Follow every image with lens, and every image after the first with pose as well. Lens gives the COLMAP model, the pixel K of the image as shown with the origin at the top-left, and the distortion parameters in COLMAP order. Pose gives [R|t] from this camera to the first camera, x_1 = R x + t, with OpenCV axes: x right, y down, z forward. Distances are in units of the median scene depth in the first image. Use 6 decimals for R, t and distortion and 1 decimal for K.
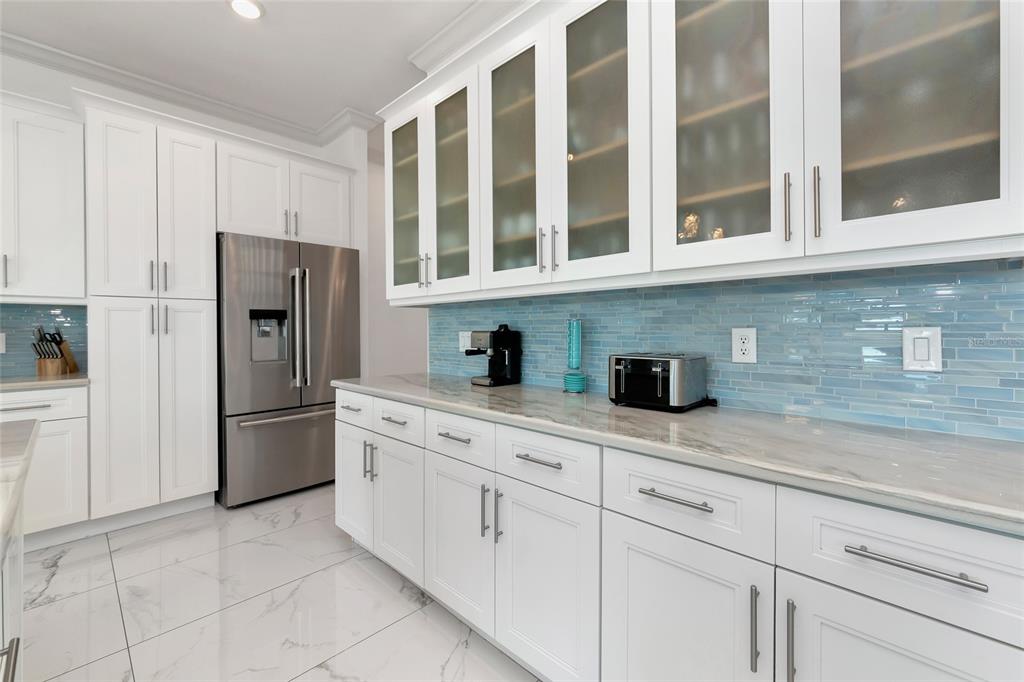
lens RADIAL K [[428.7, 0, 509.8], [0, 428.7, 330.5], [0, 0, 1]] dist [0.001432, 0.000139]
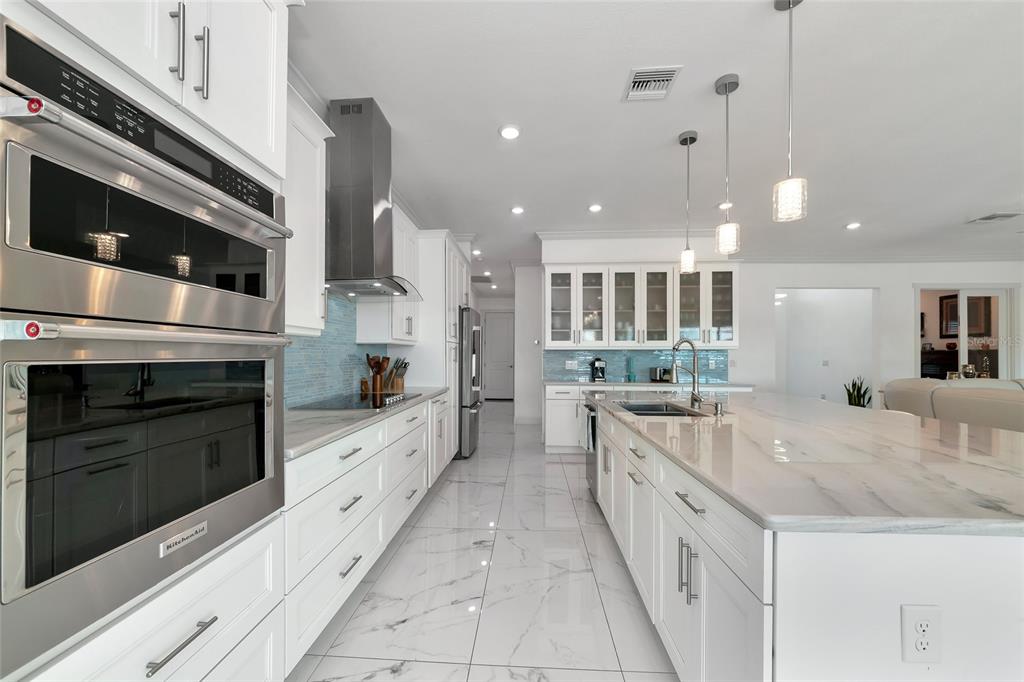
lens RADIAL K [[382.7, 0, 511.2], [0, 382.7, 351.2], [0, 0, 1]] dist [-0.000482, 0.000003]
pose [[0.754974, 0.013530, 0.655616, -1.848876], [-0.004364, 0.999869, -0.015608, -0.016116], [-0.655741, 0.008923, 0.754934, -0.415163]]
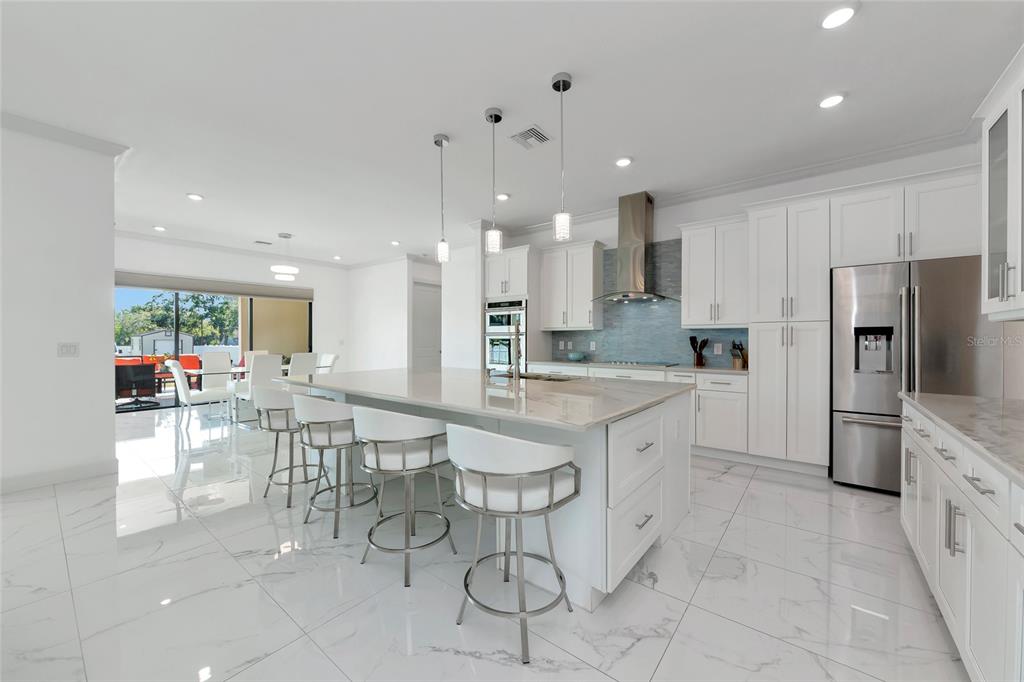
lens RADIAL K [[386.9, 0, 507.5], [0, 386.9, 339.4], [0, 0, 1]] dist [-0.001440, -0.000191]
pose [[0.087913, 0.006154, -0.996109, 0.476239], [-0.003468, 0.999977, 0.005872, -0.021003], [0.996122, 0.002939, 0.087933, -0.095630]]
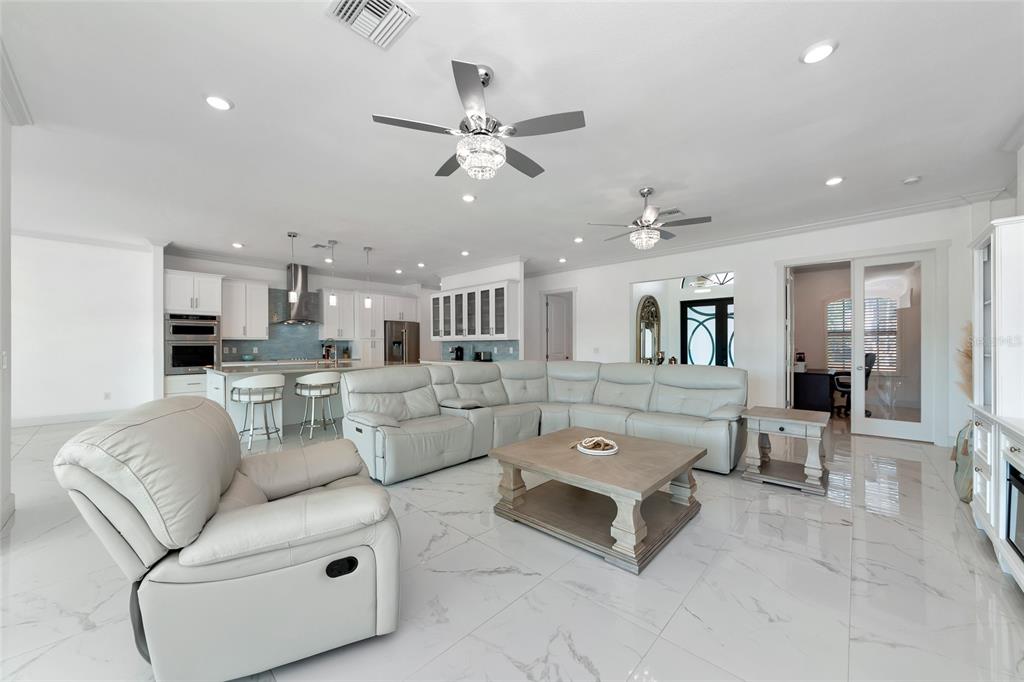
lens RADIAL K [[373.2, 0, 512.0], [0, 373.2, 341.0], [0, 0, 1]] dist [-0.016264, 0.000015]
pose [[0.999925, 0.003618, 0.011734, 0.453122], [-0.003513, 0.999954, -0.008940, -0.029648], [-0.011766, 0.008898, 0.999891, -2.639105]]
